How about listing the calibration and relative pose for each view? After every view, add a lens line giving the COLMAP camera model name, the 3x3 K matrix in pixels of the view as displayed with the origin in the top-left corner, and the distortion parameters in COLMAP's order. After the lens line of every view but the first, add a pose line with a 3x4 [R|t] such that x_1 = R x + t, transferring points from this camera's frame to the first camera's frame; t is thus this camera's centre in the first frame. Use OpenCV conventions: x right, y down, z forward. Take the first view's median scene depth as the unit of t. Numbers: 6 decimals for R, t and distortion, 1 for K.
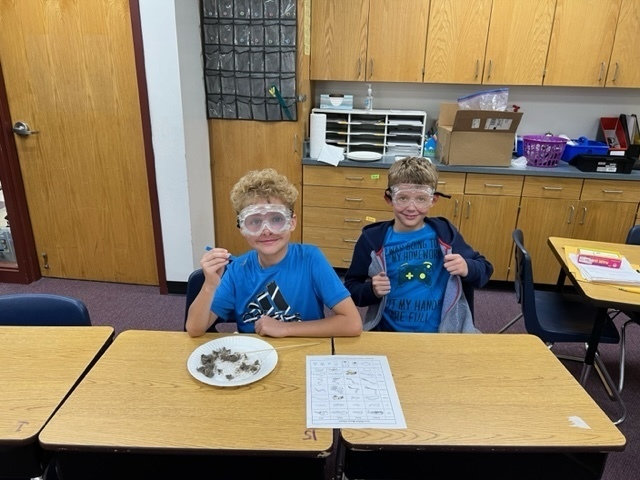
lens RADIAL K [[483.8, 0, 321.4], [0, 483.8, 241.8], [0, 0, 1]] dist [0.029963, -0.029563]
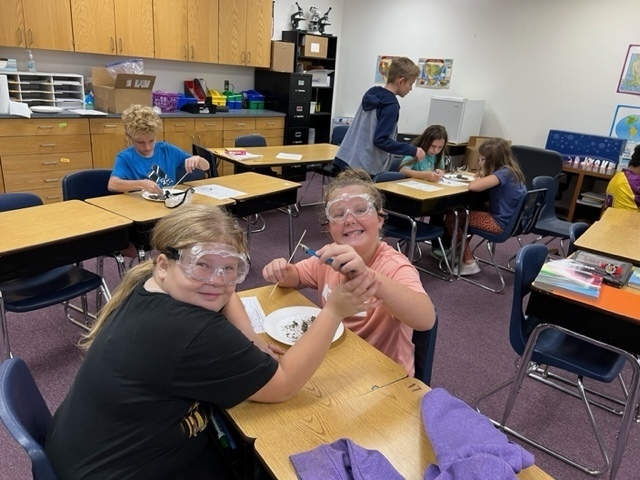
lens RADIAL K [[483.8, 0, 321.5], [0, 483.8, 239.9], [0, 0, 1]] dist [0.029963, -0.029563]
pose [[0.585939, -0.248068, 0.771451, -0.547757], [0.202929, 0.966577, 0.156682, 0.093756], [-0.784535, 0.064744, 0.616696, -0.304564]]
